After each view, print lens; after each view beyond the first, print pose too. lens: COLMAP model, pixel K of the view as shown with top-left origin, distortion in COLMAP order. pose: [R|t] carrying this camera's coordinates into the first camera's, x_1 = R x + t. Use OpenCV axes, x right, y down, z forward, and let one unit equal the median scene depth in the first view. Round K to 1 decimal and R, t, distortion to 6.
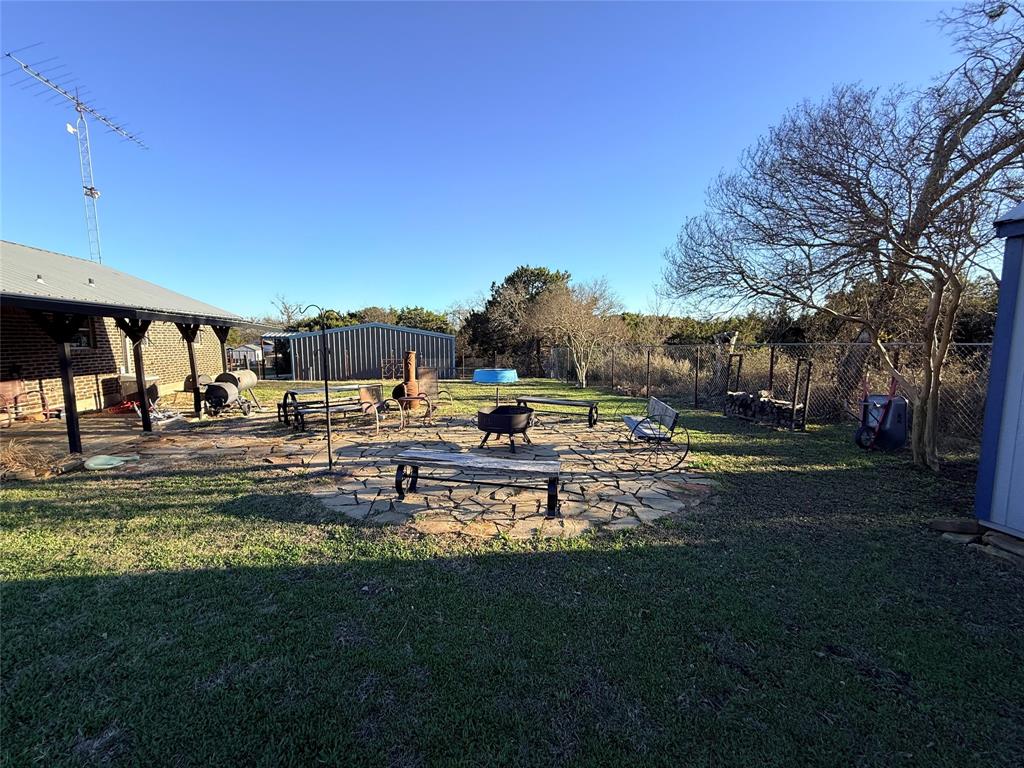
lens RADIAL K [[407.0, 0, 506.1], [0, 407.0, 381.9], [0, 0, 1]] dist [0.000091, 0.000187]
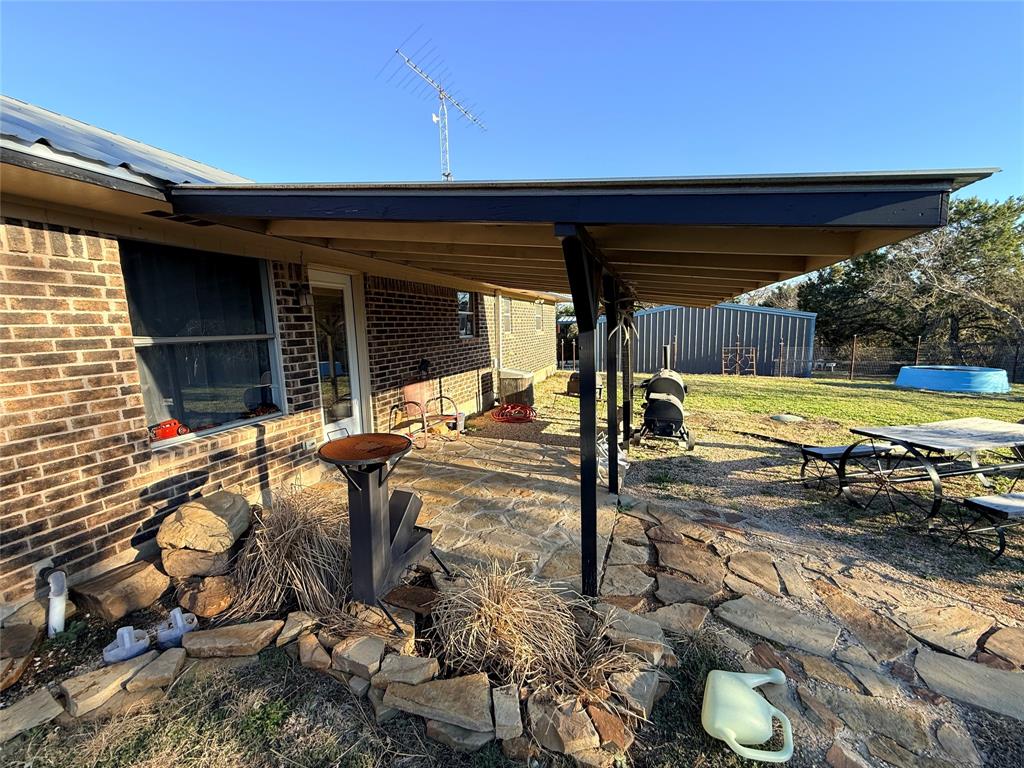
lens RADIAL K [[407.0, 0, 508.0], [0, 407.0, 381.0], [0, 0, 1]] dist [0.000091, 0.000187]
pose [[0.846711, 0.053300, -0.529377, -0.748112], [-0.034064, 0.998359, 0.046037, -0.048256], [0.530962, -0.020948, 0.847137, 0.490360]]
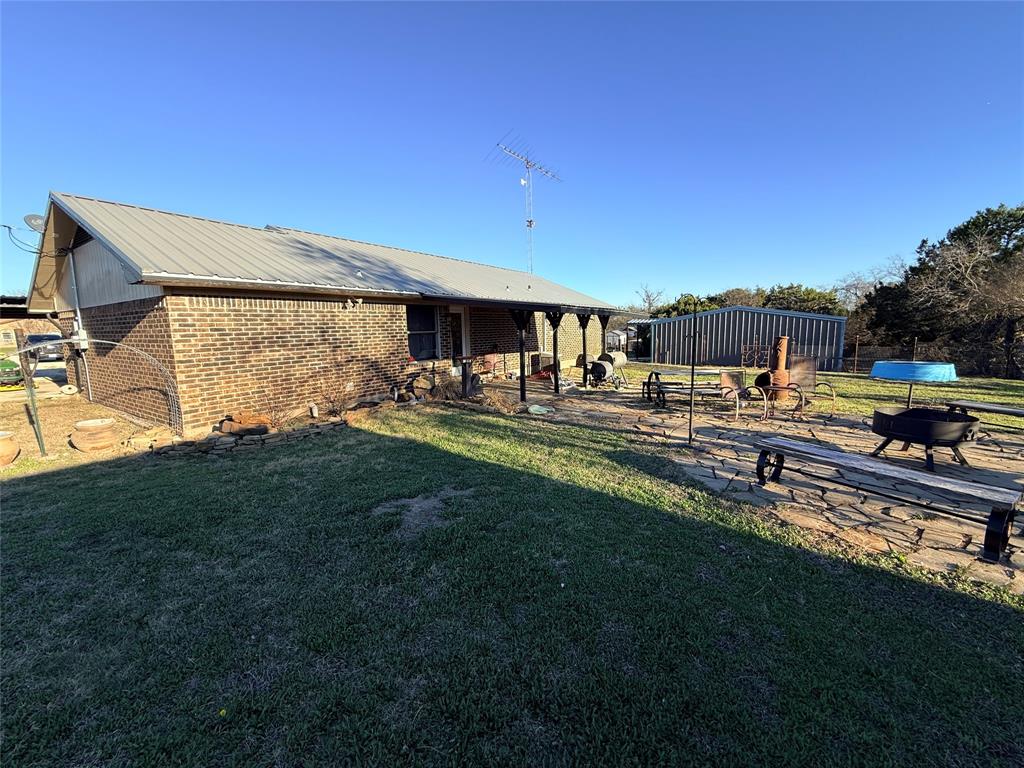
lens RADIAL K [[407.0, 0, 511.0], [0, 407.0, 382.2], [0, 0, 1]] dist [0.000091, 0.000187]
pose [[0.691442, 0.084782, -0.717440, 0.007161], [-0.058707, 0.996400, 0.061168, 0.008034], [0.720043, -0.000176, 0.693930, -0.082976]]
